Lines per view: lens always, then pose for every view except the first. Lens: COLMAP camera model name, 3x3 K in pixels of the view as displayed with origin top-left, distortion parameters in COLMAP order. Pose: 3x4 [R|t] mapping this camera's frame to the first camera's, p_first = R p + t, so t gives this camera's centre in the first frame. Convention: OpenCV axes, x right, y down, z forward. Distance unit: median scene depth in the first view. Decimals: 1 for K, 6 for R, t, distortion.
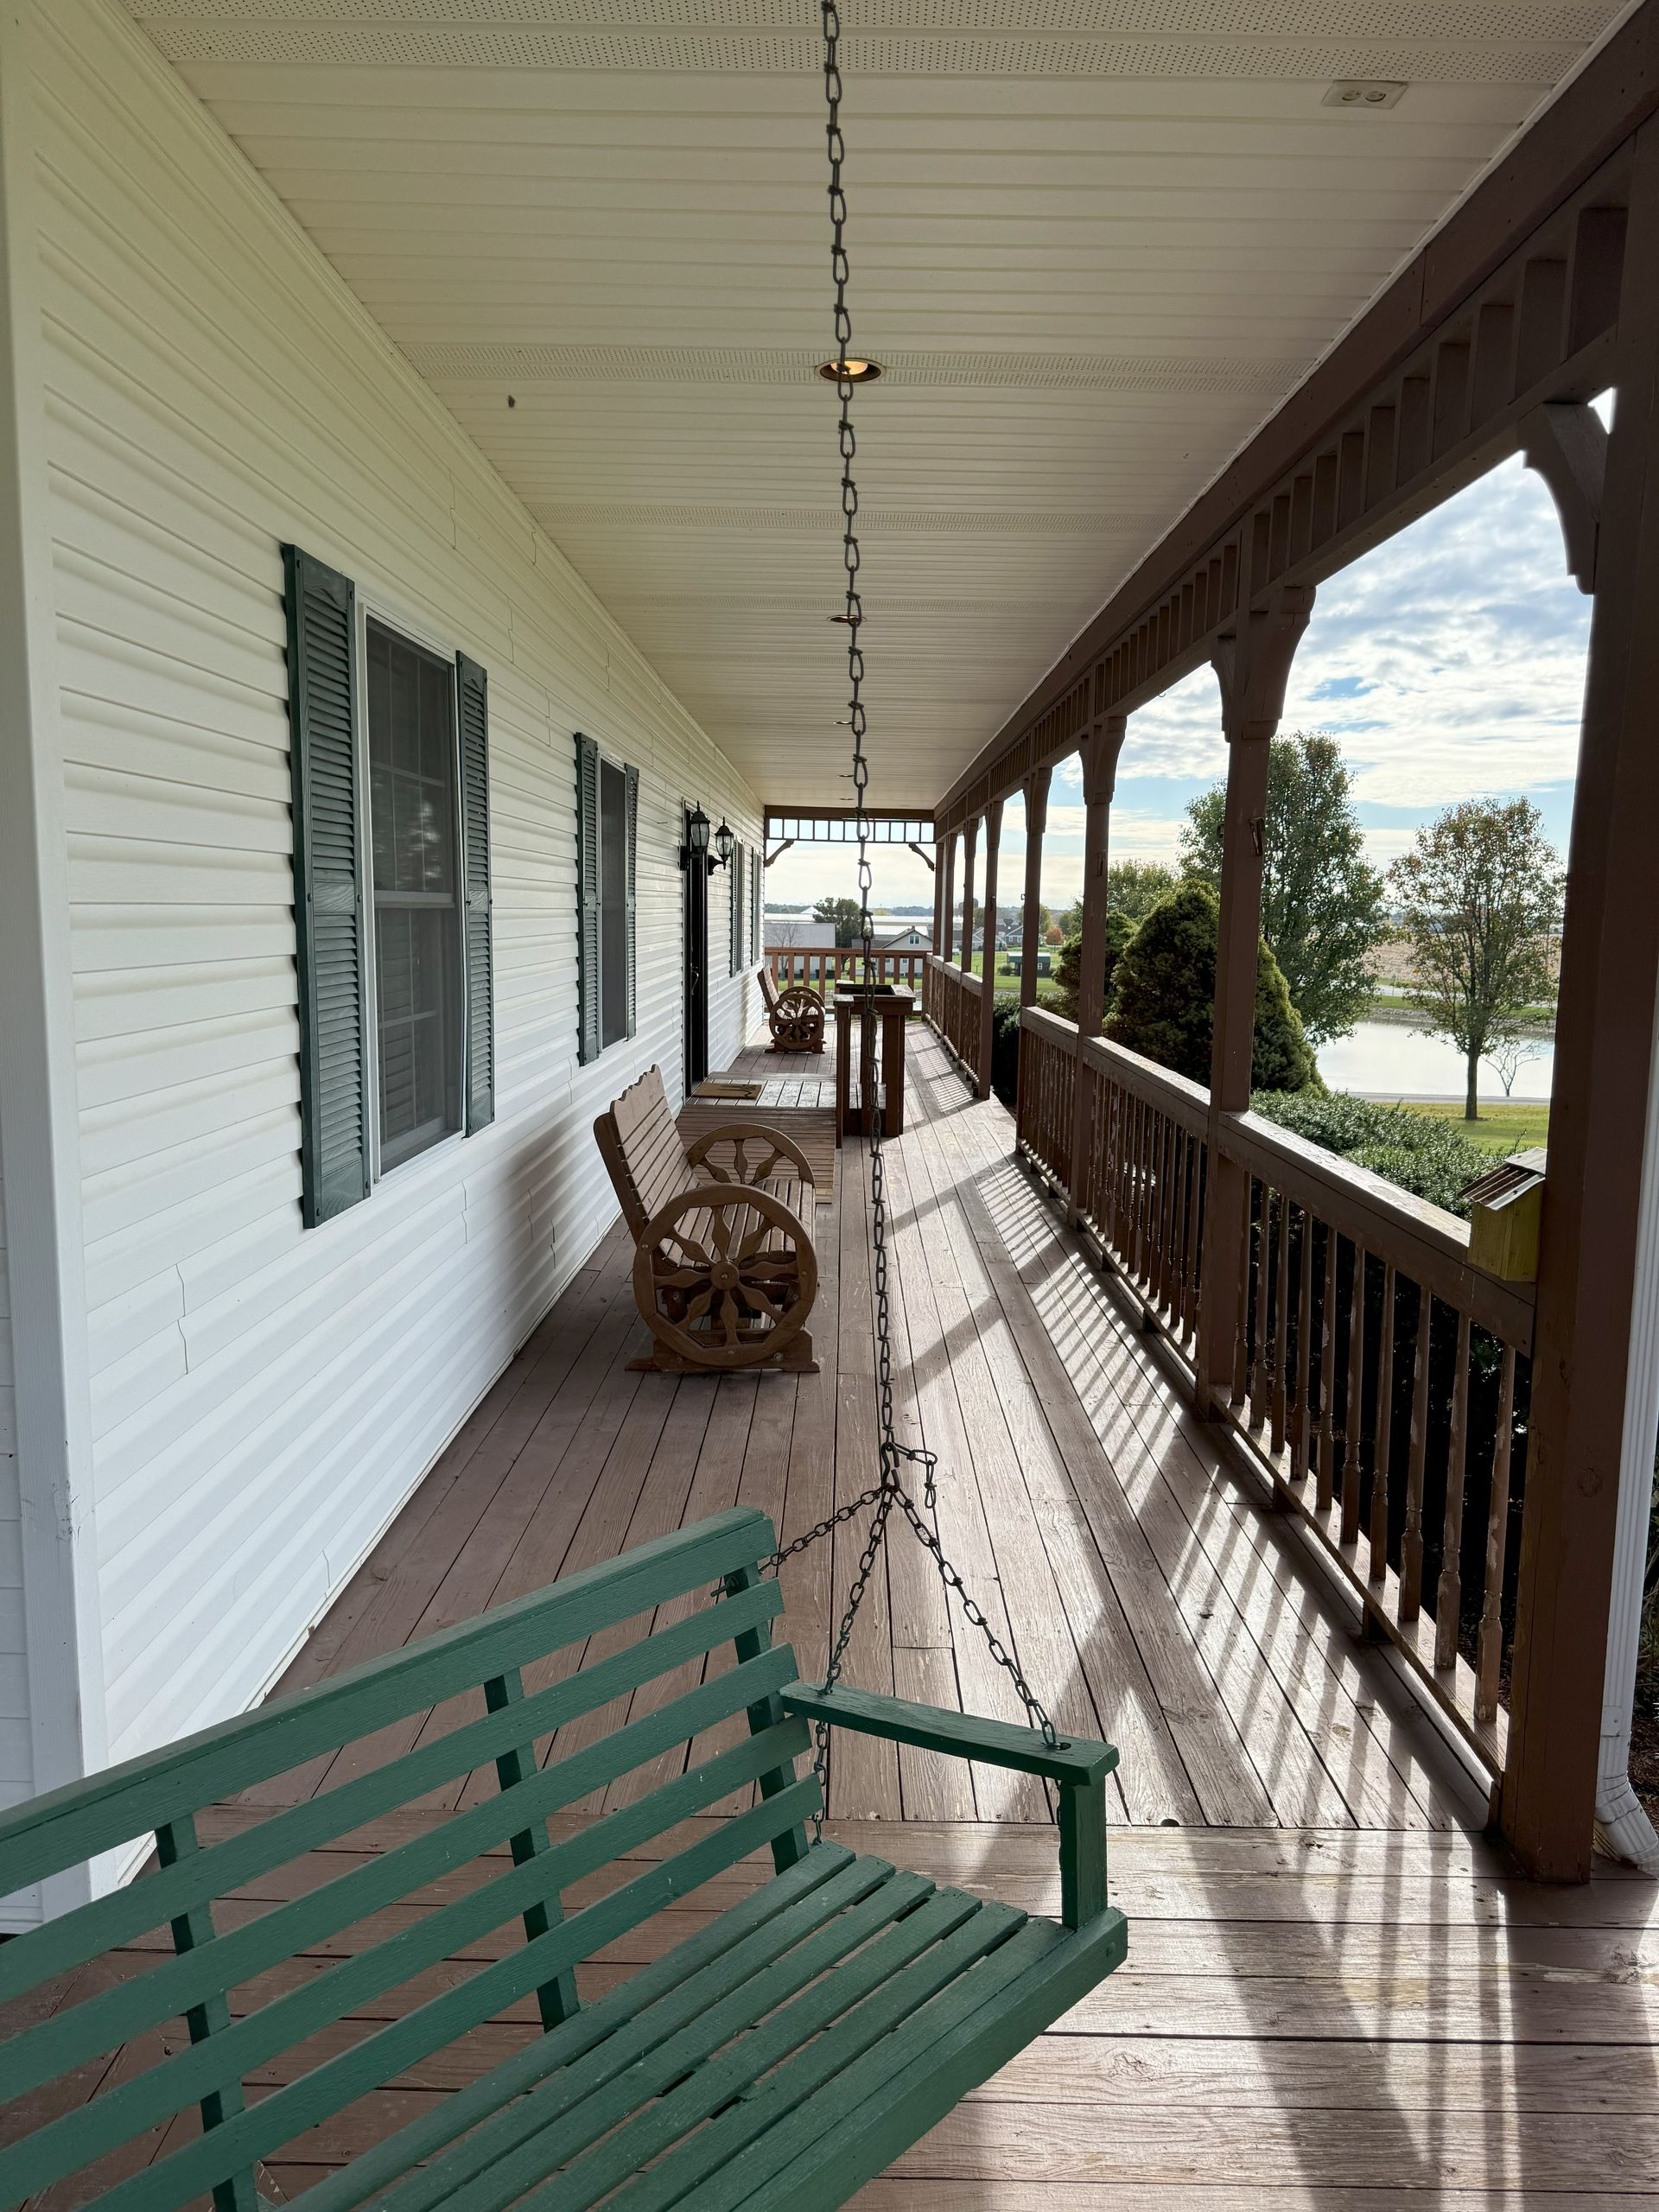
lens RADIAL K [[1545.9, 0, 829.5], [0, 1545.9, 1106.0], [0, 0, 1]] dist [0.113106, -0.180227]
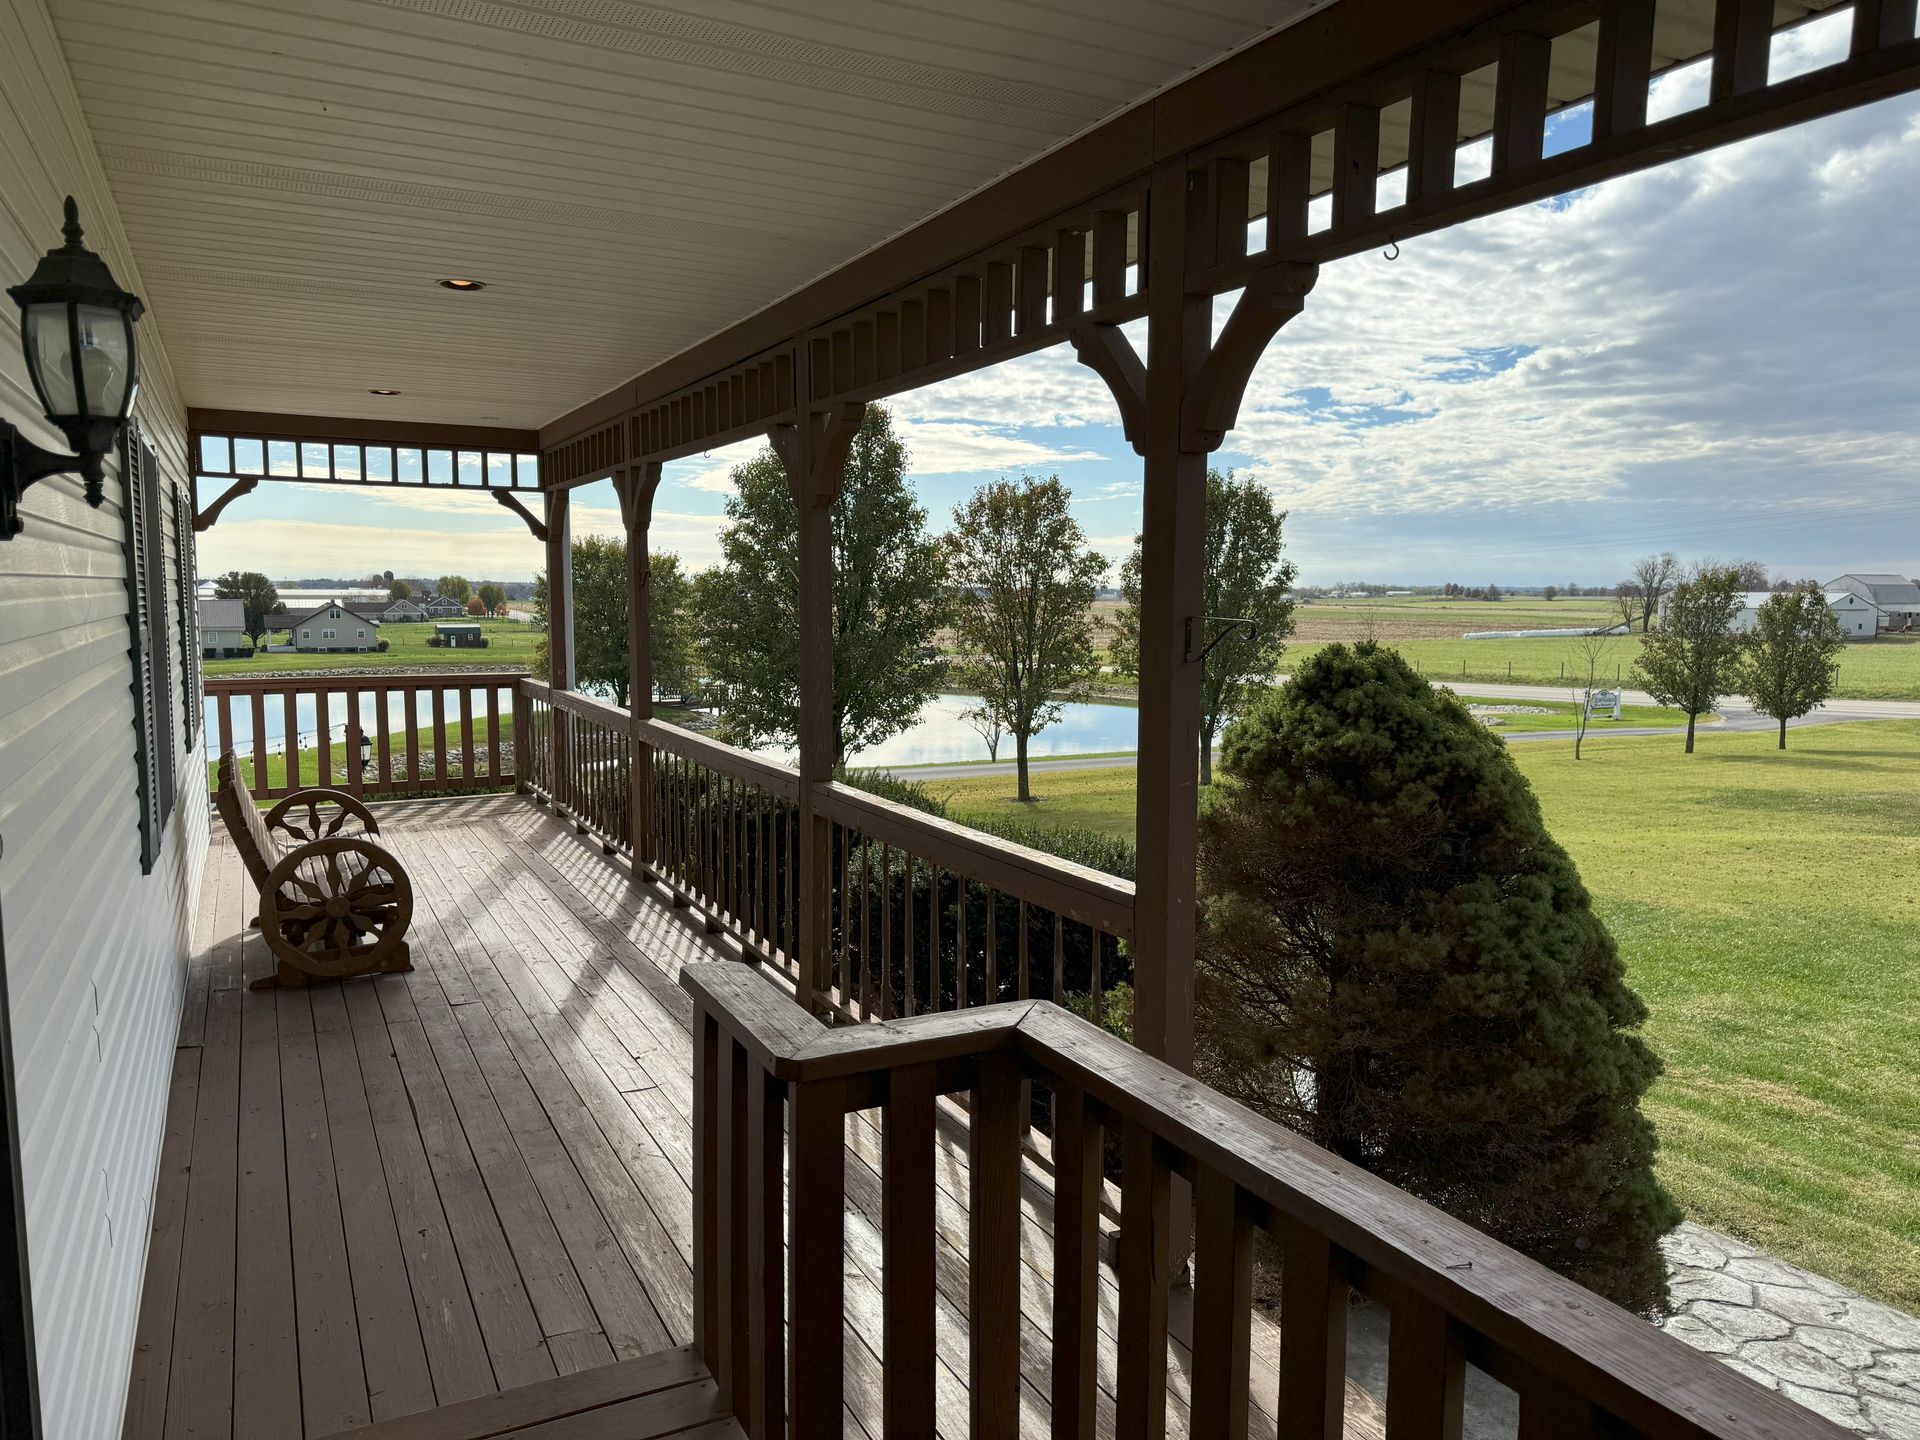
lens RADIAL K [[1341.8, 0, 957.7], [0, 1341.8, 746.3], [0, 0, 1]] dist [0.113106, -0.180227]
pose [[0.883942, -0.066244, 0.462881, -0.018870], [0.068203, 0.997593, 0.012525, -0.040770], [-0.462596, 0.020498, 0.886332, 0.278290]]
